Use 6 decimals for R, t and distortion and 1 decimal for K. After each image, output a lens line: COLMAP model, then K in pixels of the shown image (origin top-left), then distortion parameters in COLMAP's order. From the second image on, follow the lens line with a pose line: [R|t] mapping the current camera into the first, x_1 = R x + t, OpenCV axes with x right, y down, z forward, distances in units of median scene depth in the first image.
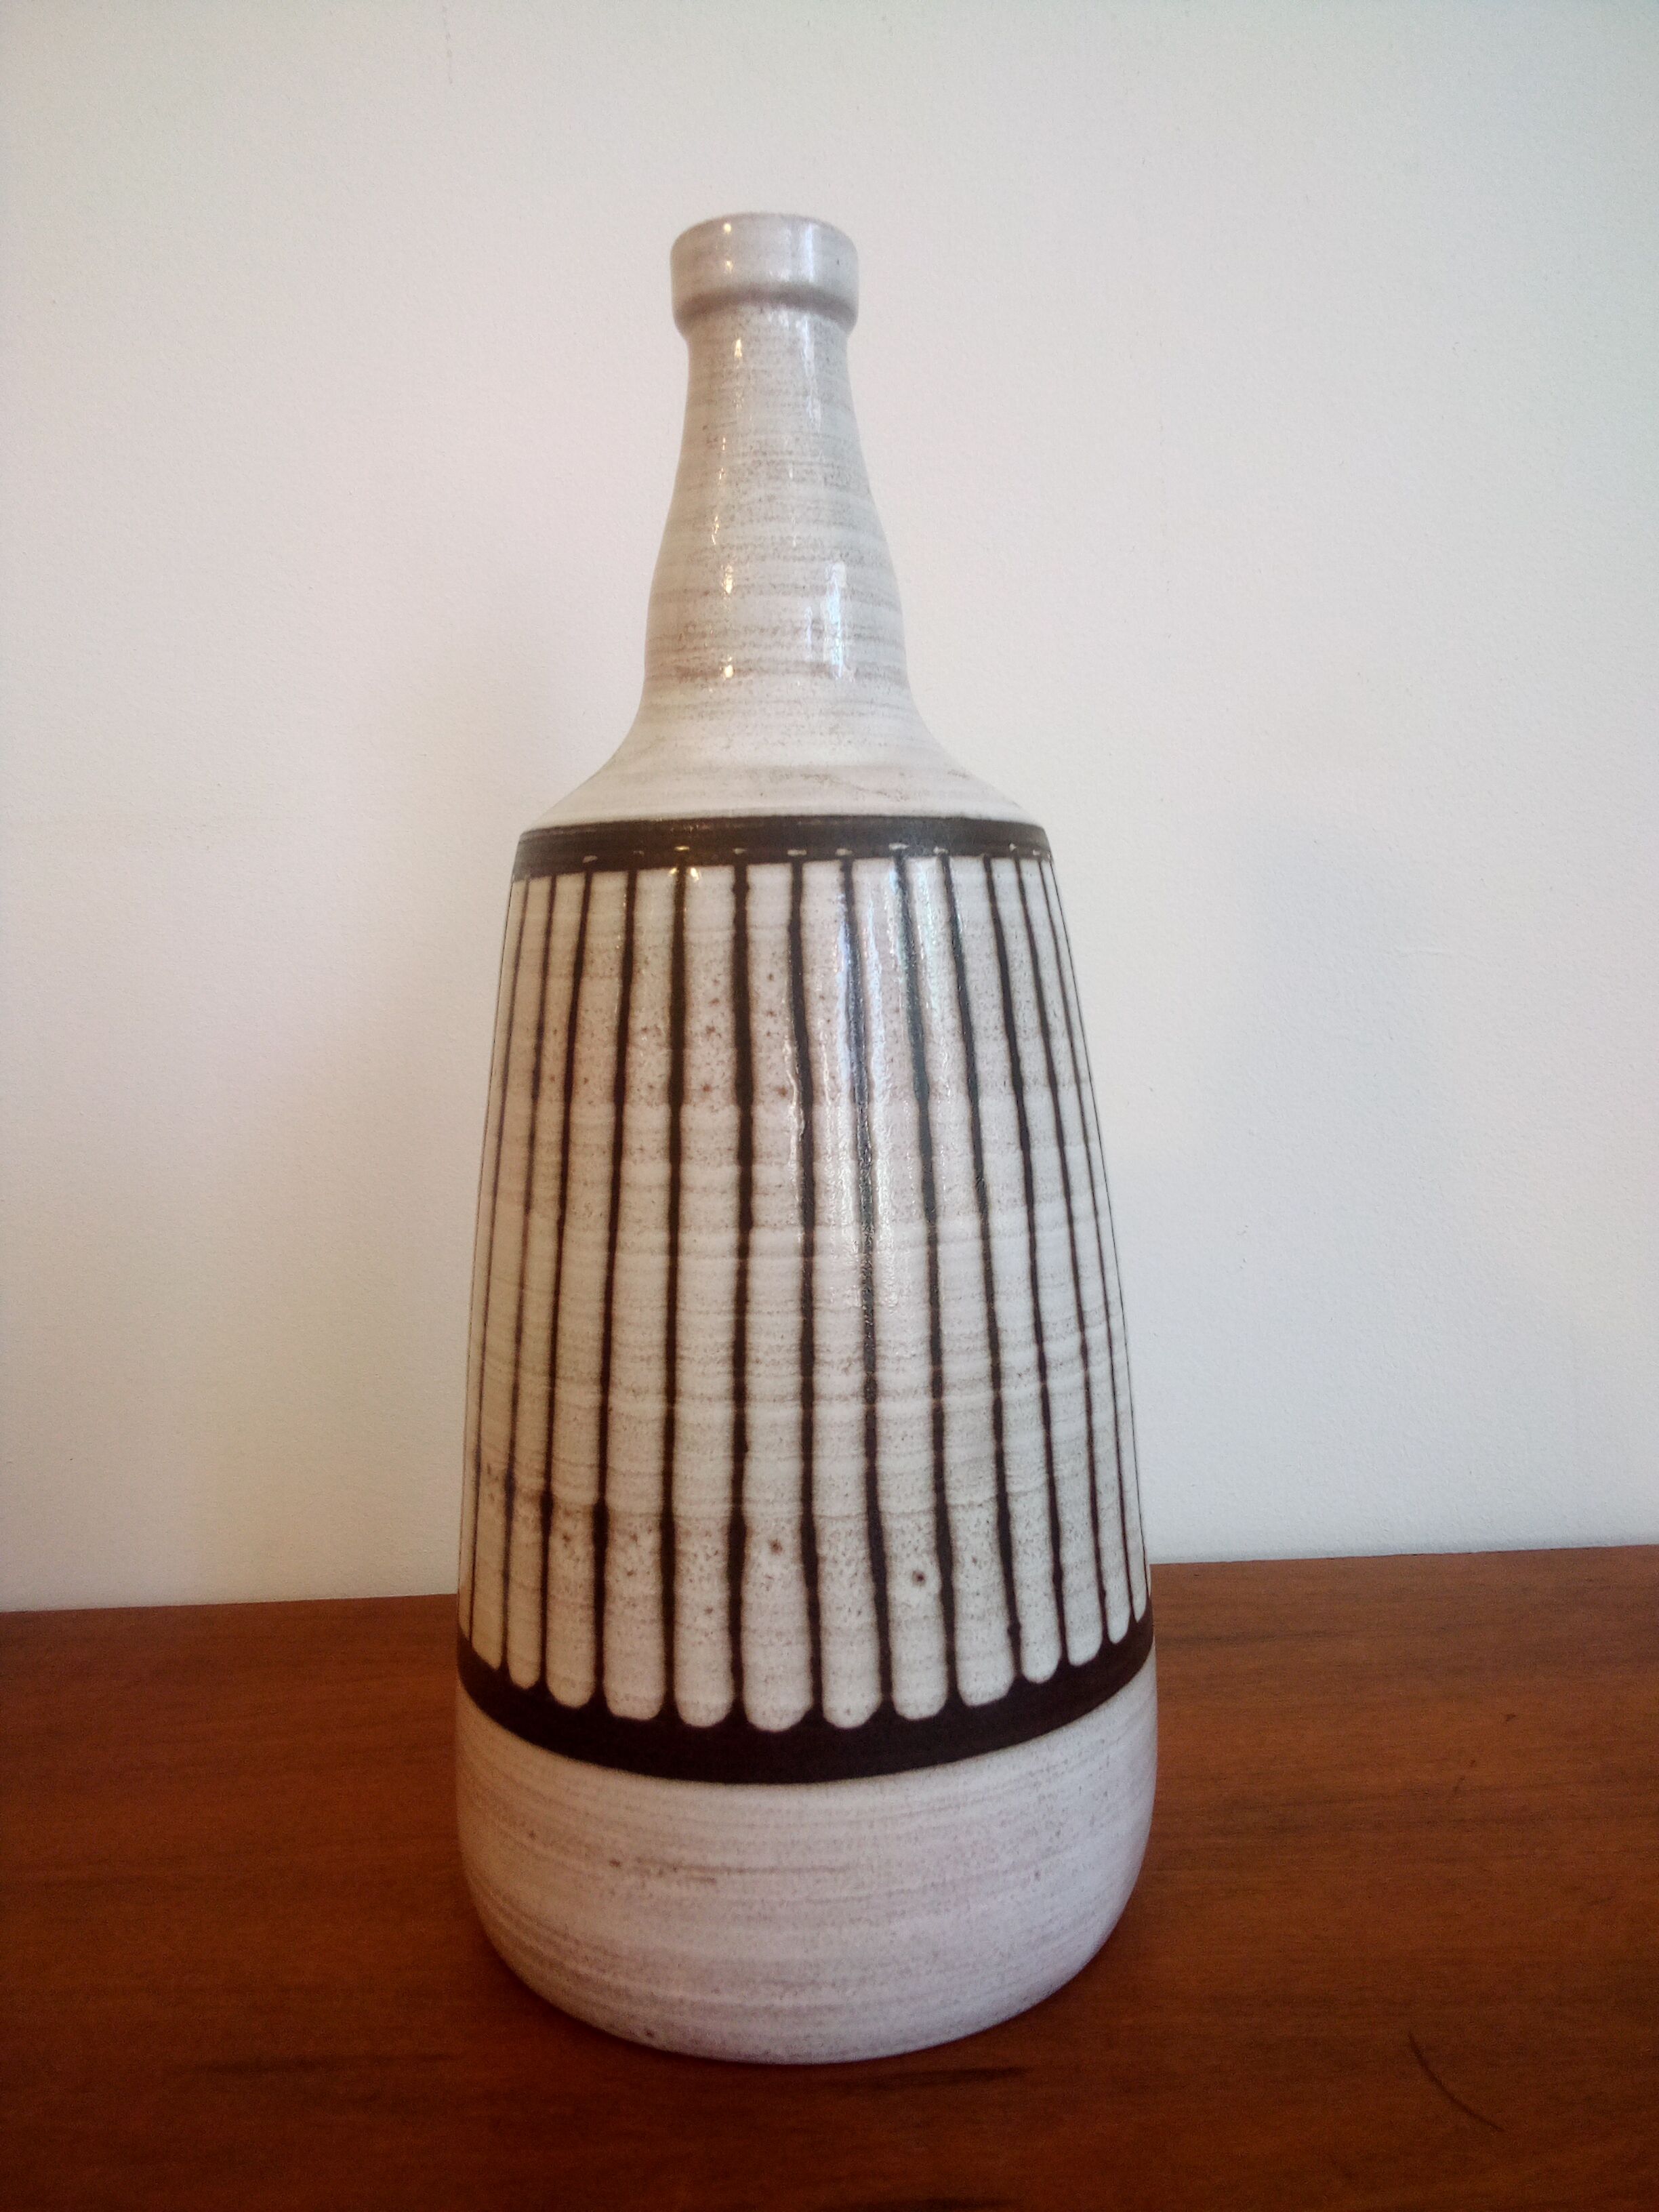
lens RADIAL K [[1723.0, 0, 826.4], [0, 1723.0, 1097.9], [0, 0, 1]] dist [0.066635, -0.211348]
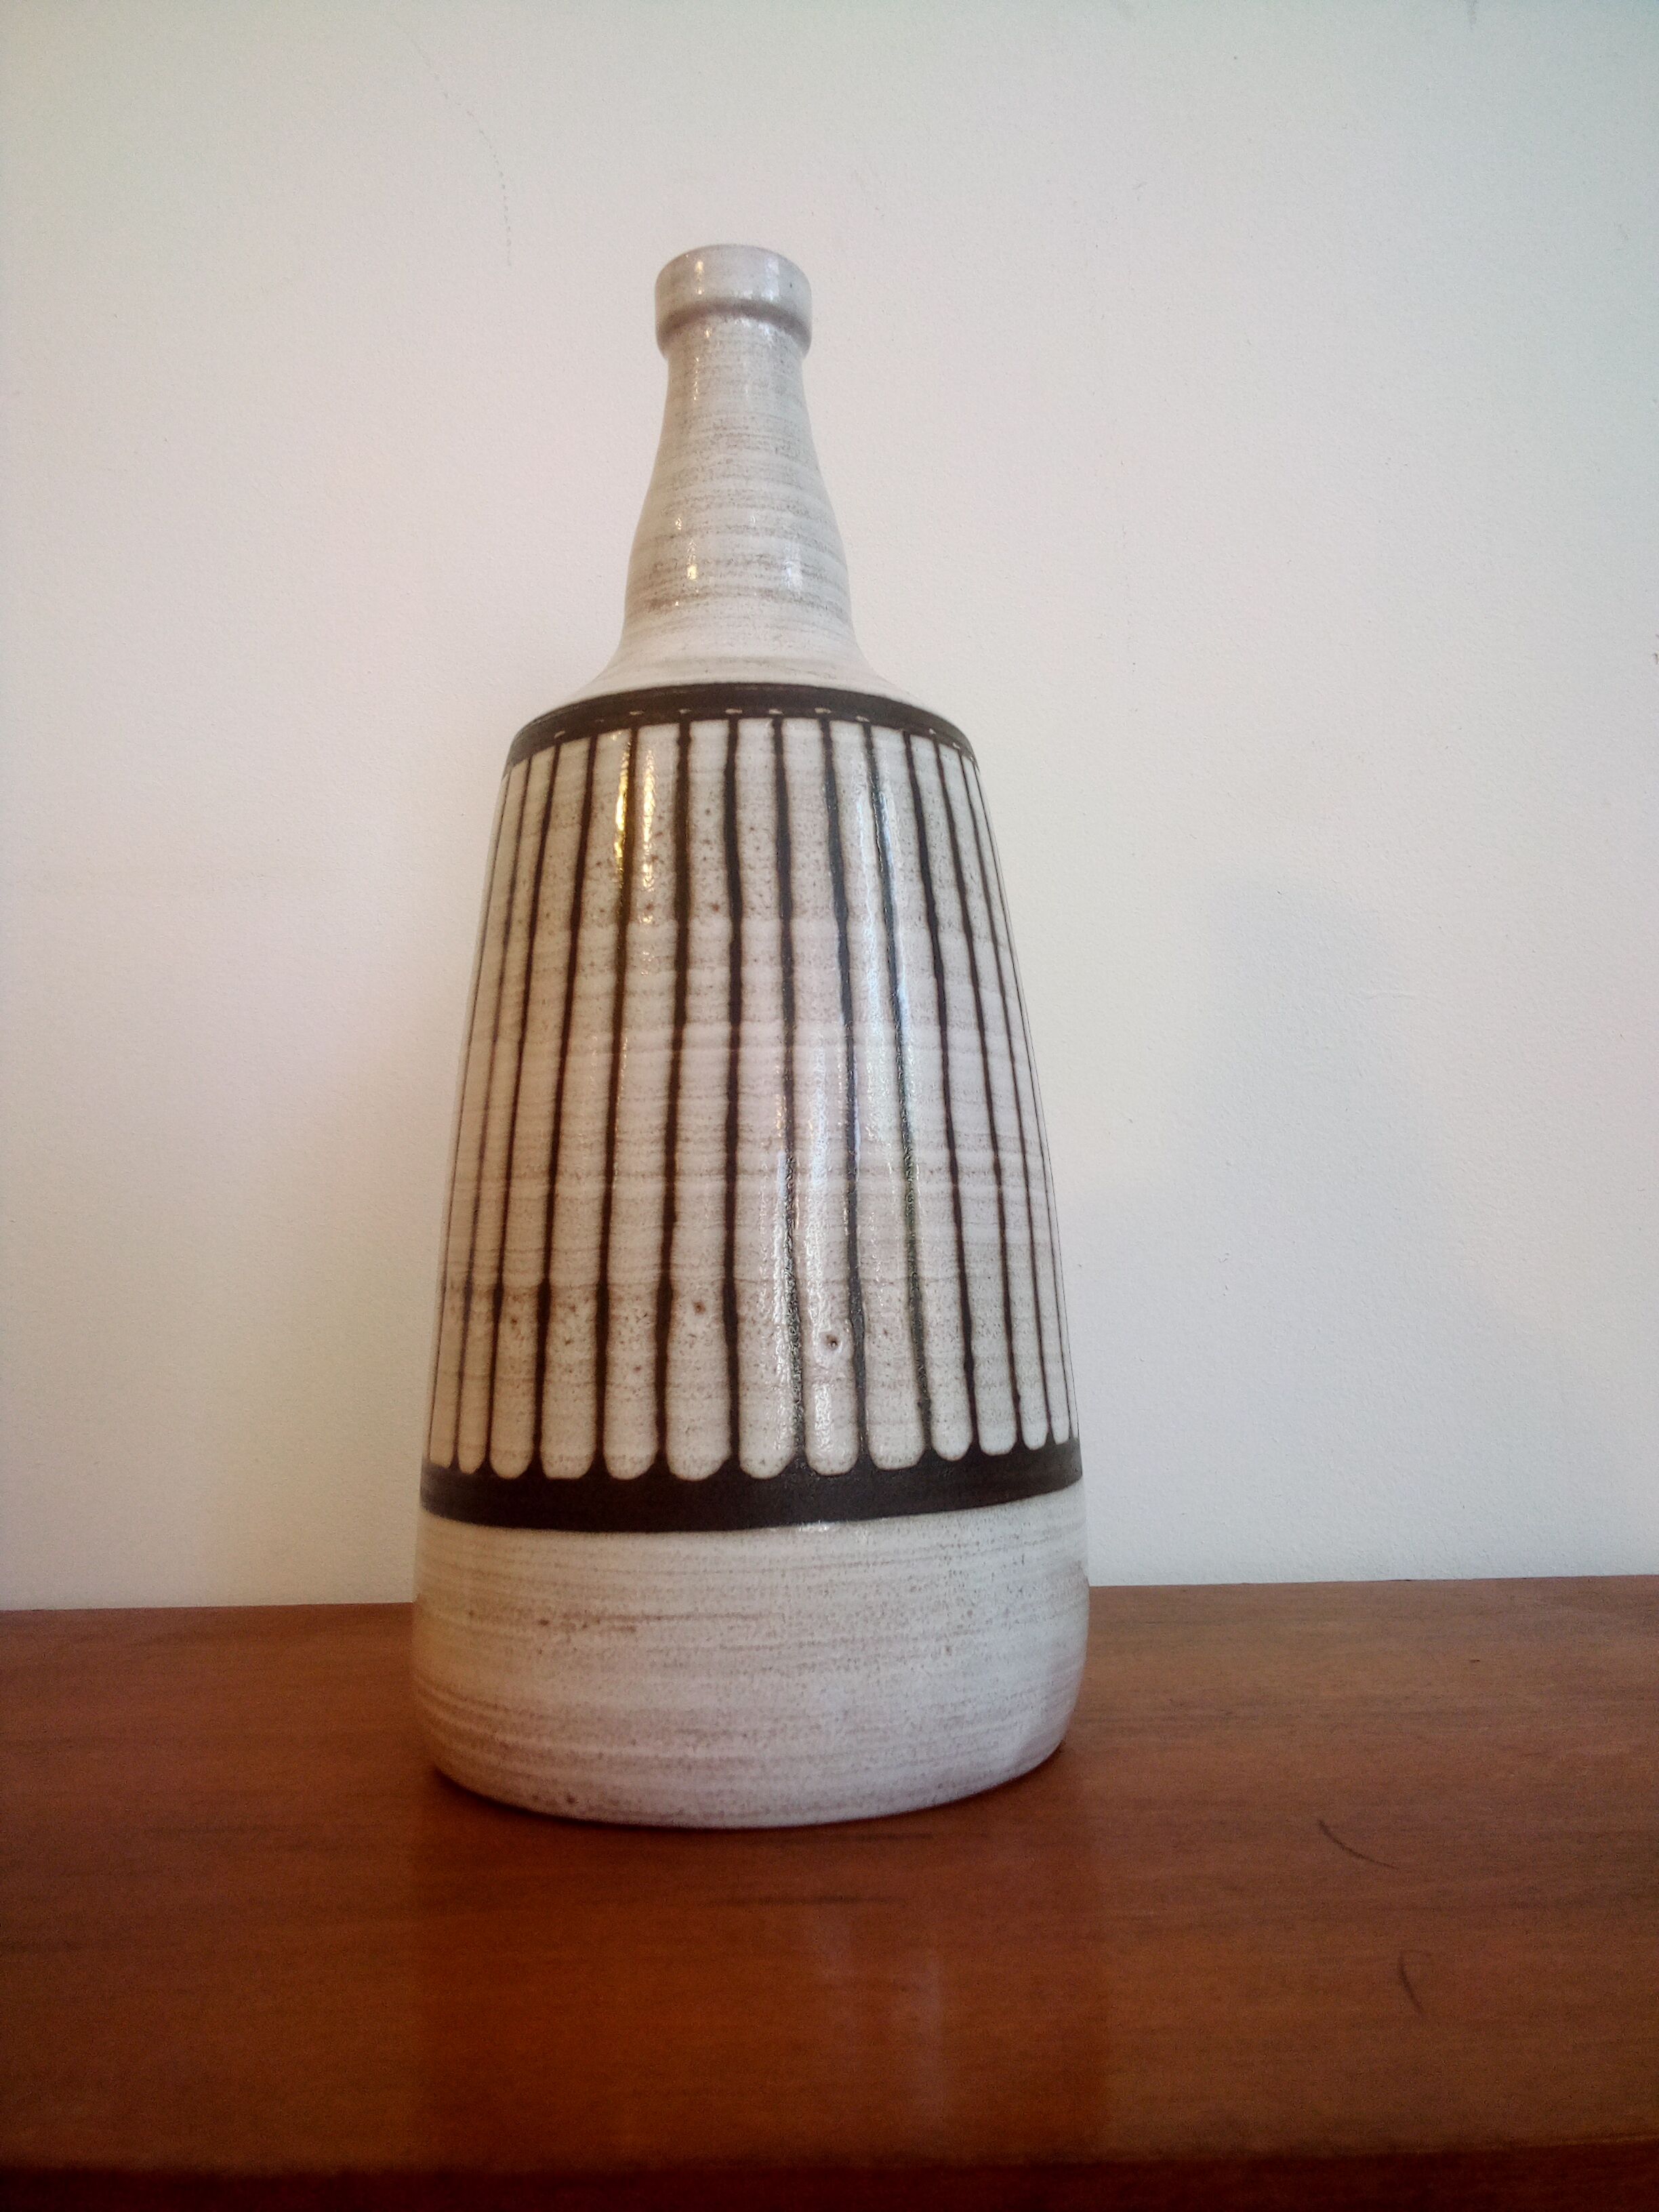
lens RADIAL K [[1723.0, 0, 826.4], [0, 1723.0, 1097.9], [0, 0, 1]] dist [0.066635, -0.211348]
pose [[0.998775, 0.001275, -0.049467, 0.100785], [-0.009985, 0.984296, -0.176242, 0.310537], [0.048465, 0.176520, 0.983103, -0.082619]]
